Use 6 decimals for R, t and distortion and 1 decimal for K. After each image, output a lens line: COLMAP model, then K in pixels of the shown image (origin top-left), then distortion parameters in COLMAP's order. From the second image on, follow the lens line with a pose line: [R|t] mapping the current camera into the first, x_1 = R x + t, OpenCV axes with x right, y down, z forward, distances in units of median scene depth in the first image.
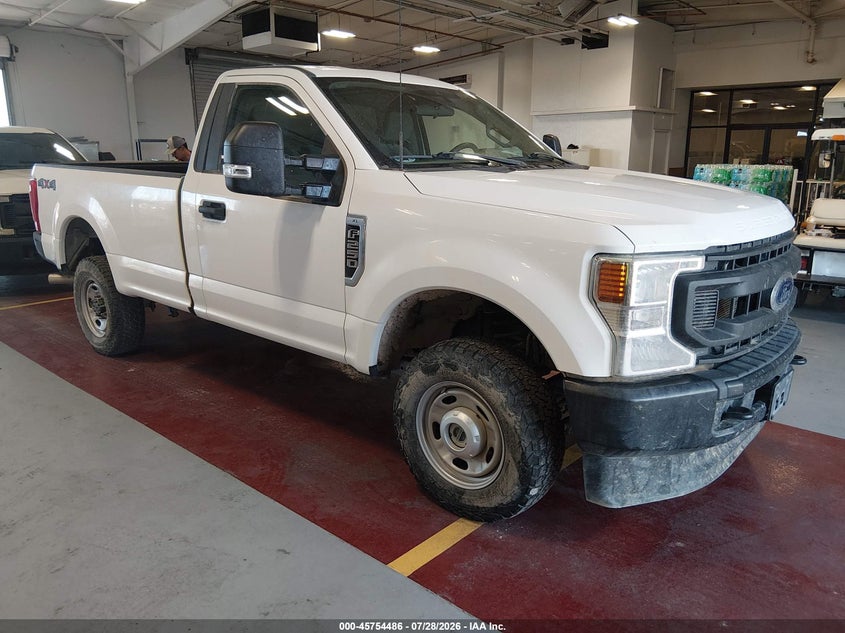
lens RADIAL K [[689.0, 0, 418.2], [0, 689.0, 323.3], [0, 0, 1]] dist [0.054751, -0.008721]
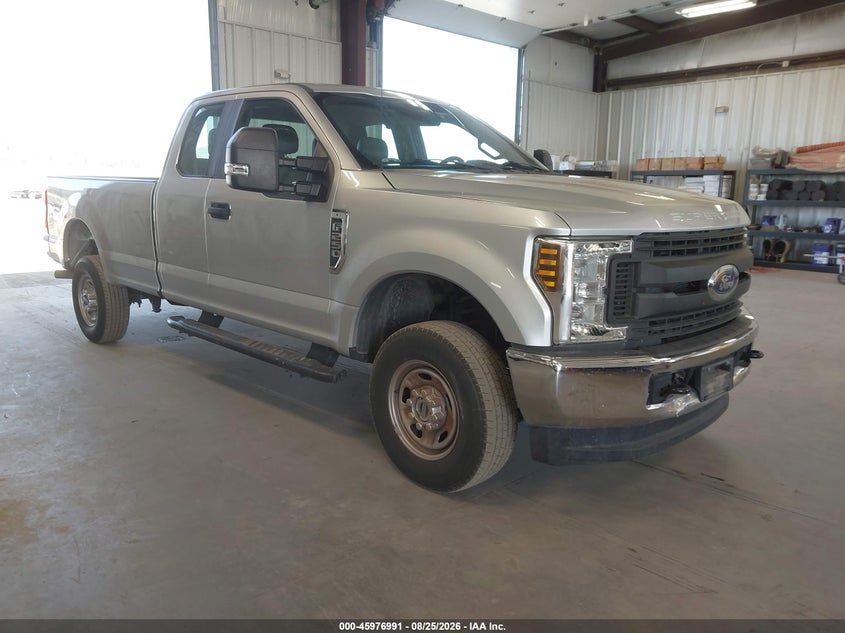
lens RADIAL K [[689.0, 0, 418.6], [0, 689.0, 311.3], [0, 0, 1]] dist [0.054751, -0.008721]
pose [[0.998980, 0.019075, -0.040921, 0.082642], [-0.021331, 0.998236, -0.055414, 0.063331], [0.039792, 0.056230, 0.997625, -0.089412]]
